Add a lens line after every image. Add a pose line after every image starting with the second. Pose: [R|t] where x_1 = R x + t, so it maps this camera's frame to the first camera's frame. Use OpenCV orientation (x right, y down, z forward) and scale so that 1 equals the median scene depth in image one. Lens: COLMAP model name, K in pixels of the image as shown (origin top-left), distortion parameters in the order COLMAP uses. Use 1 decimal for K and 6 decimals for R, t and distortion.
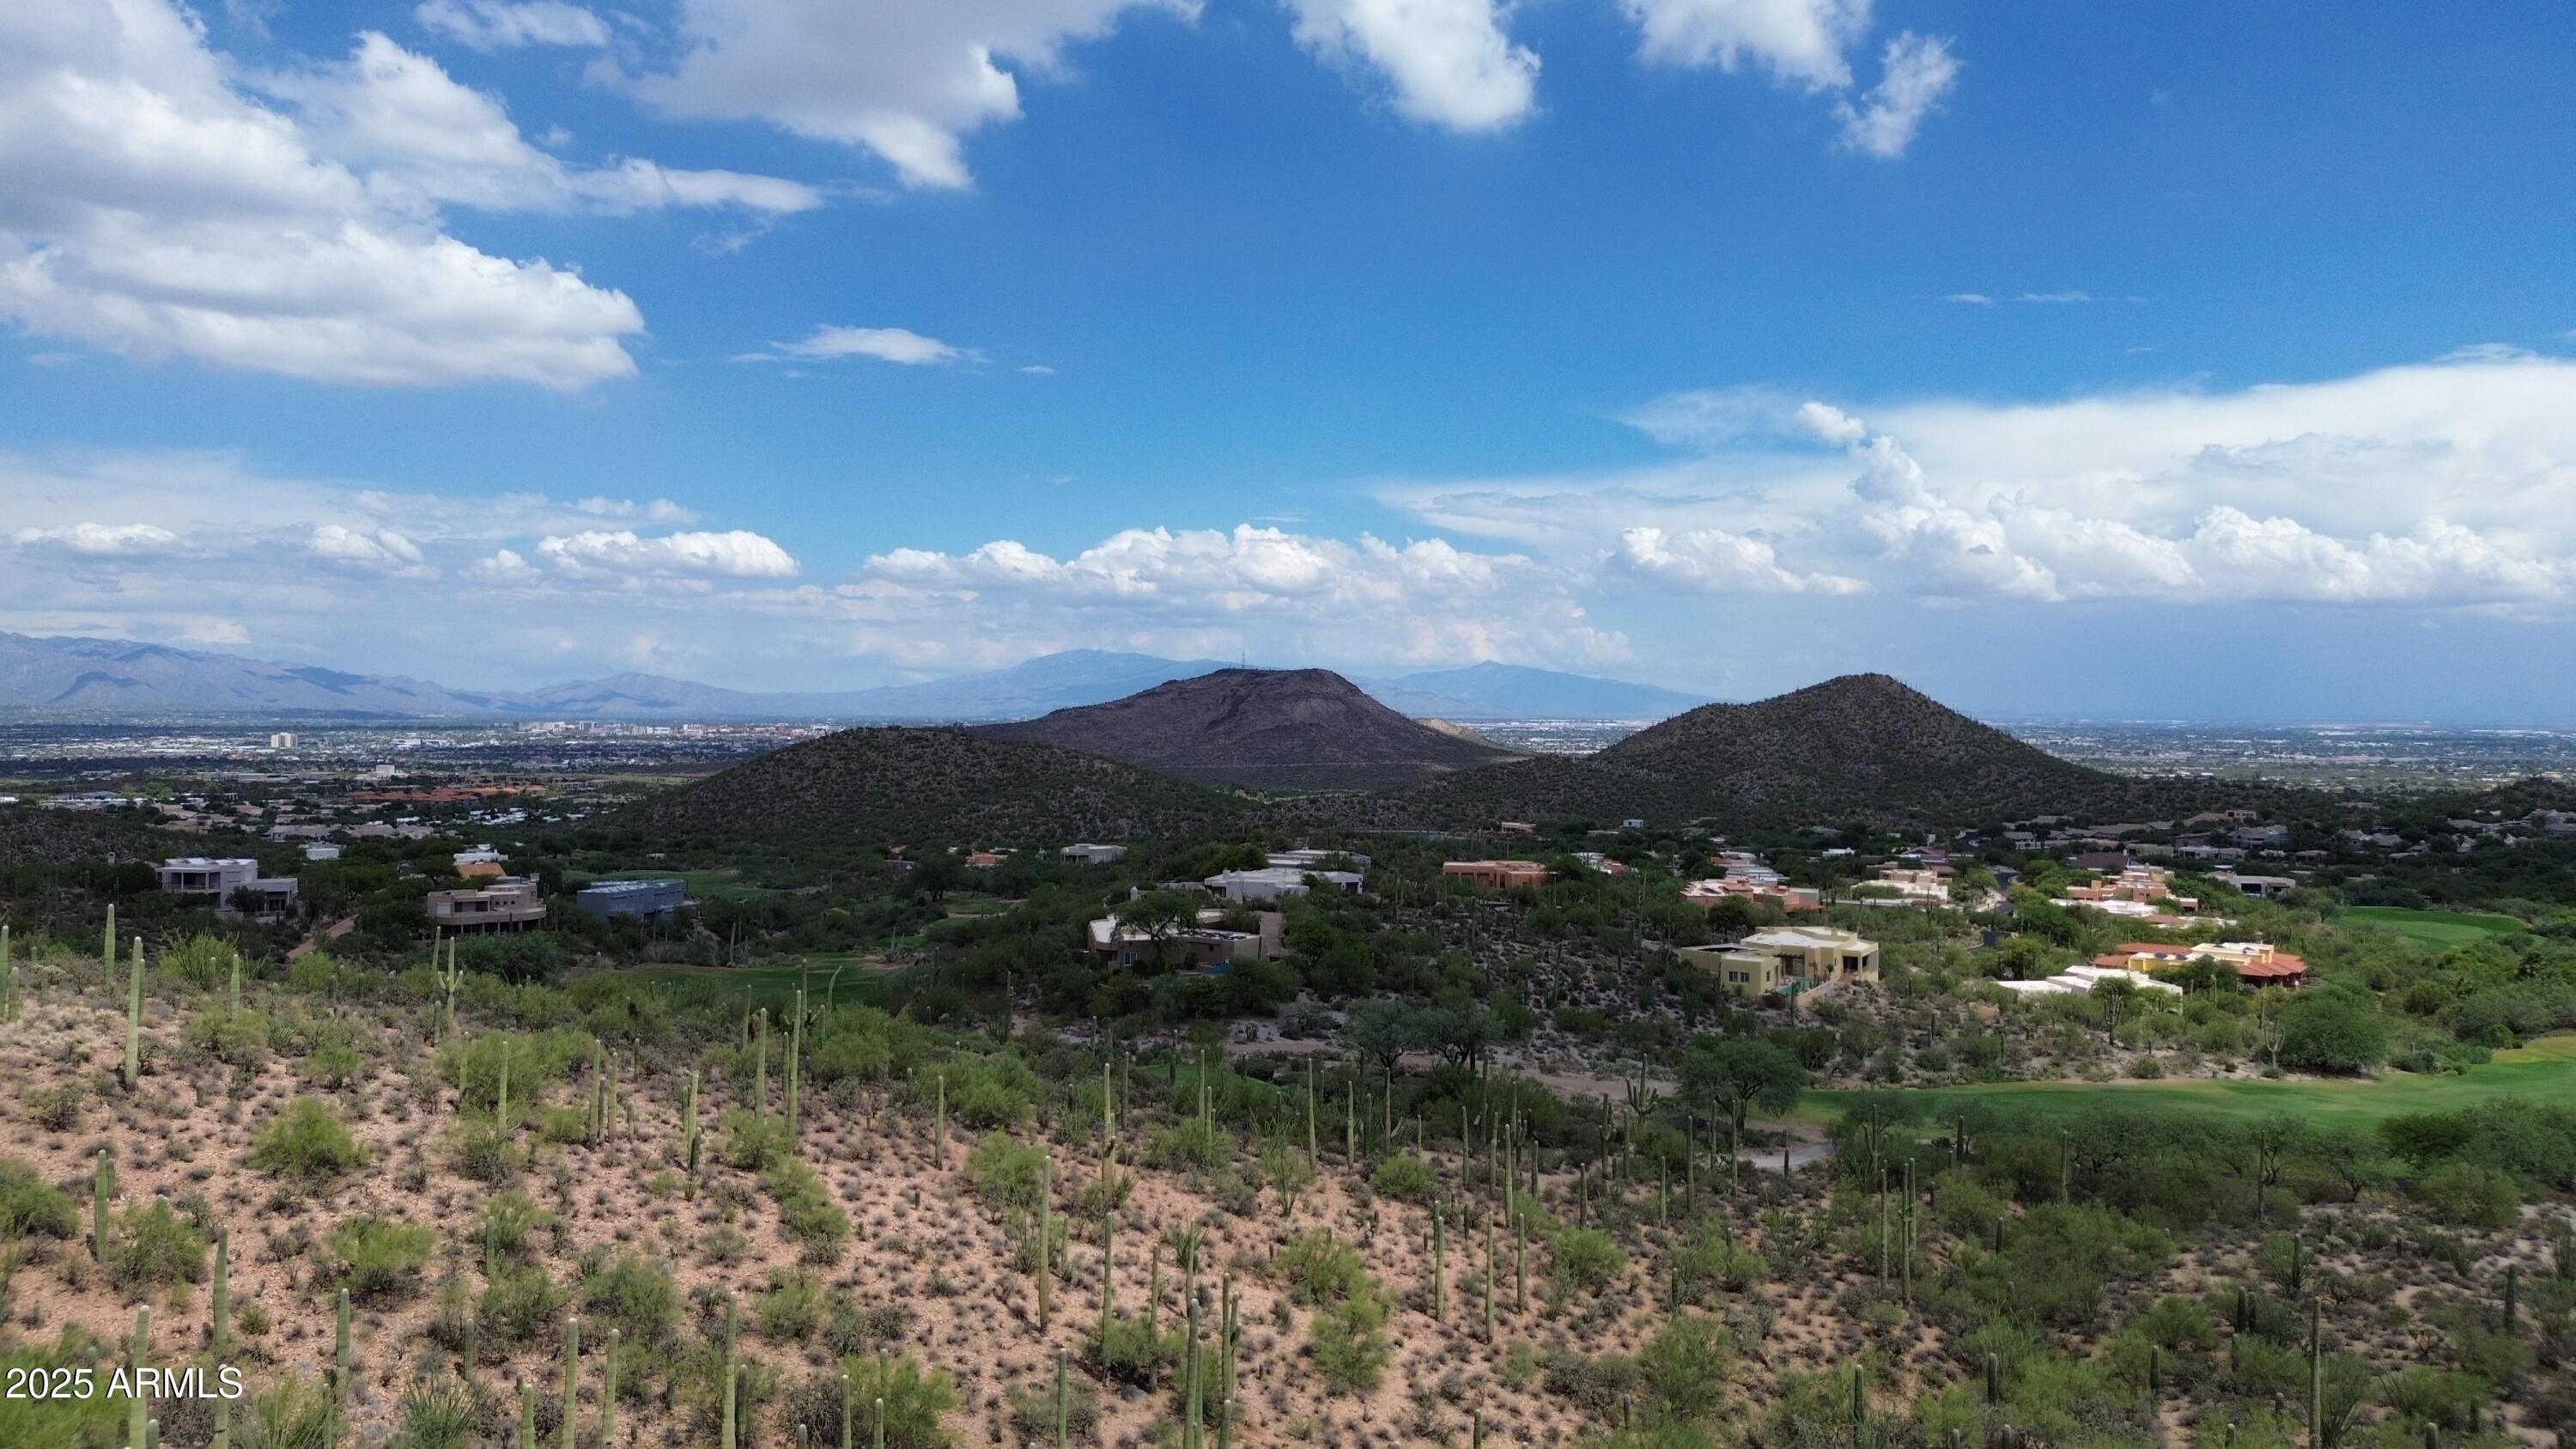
lens RADIAL K [[1815.5, 0, 1292.8], [0, 1815.5, 728.0], [0, 0, 1]] dist [0.077924, -0.085431]
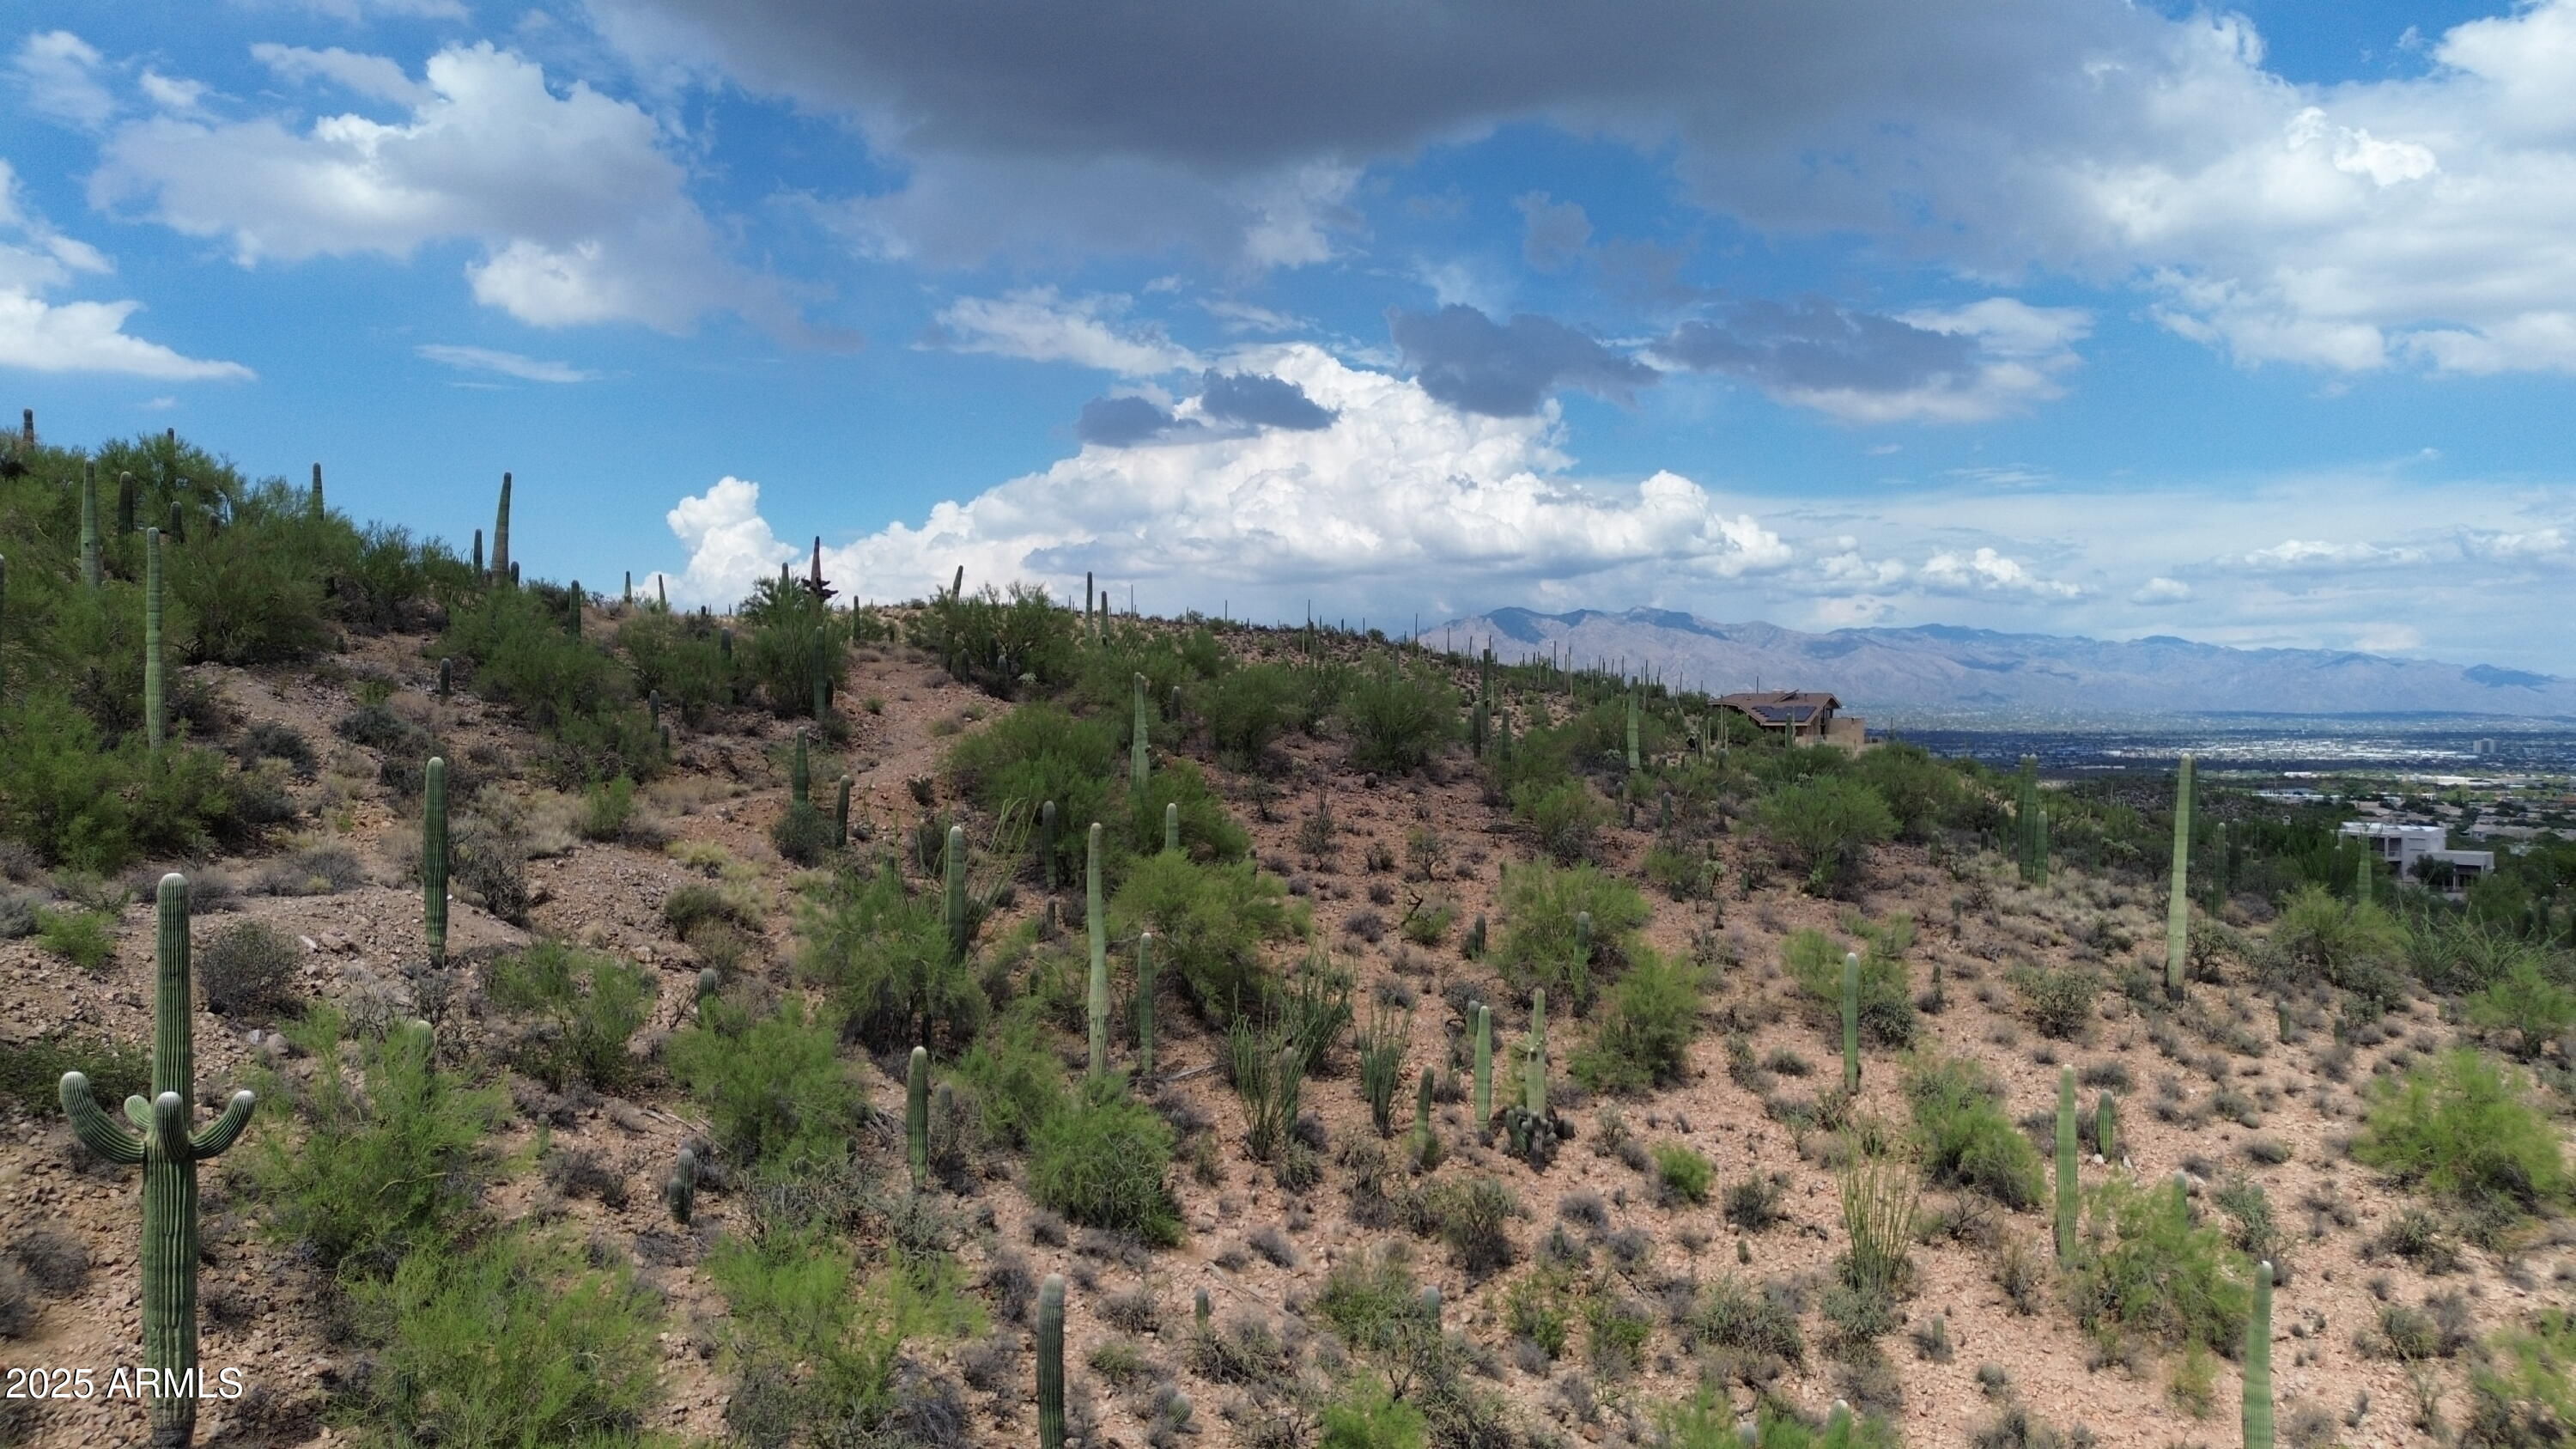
lens RADIAL K [[1815.5, 0, 1308.9], [0, 1815.5, 704.6], [0, 0, 1]] dist [0.077924, -0.085431]
pose [[0.481144, -0.009897, -0.876586, -0.235278], [-0.007254, 0.999857, -0.015270, 0.113829], [0.876611, 0.013706, 0.481004, 0.464239]]
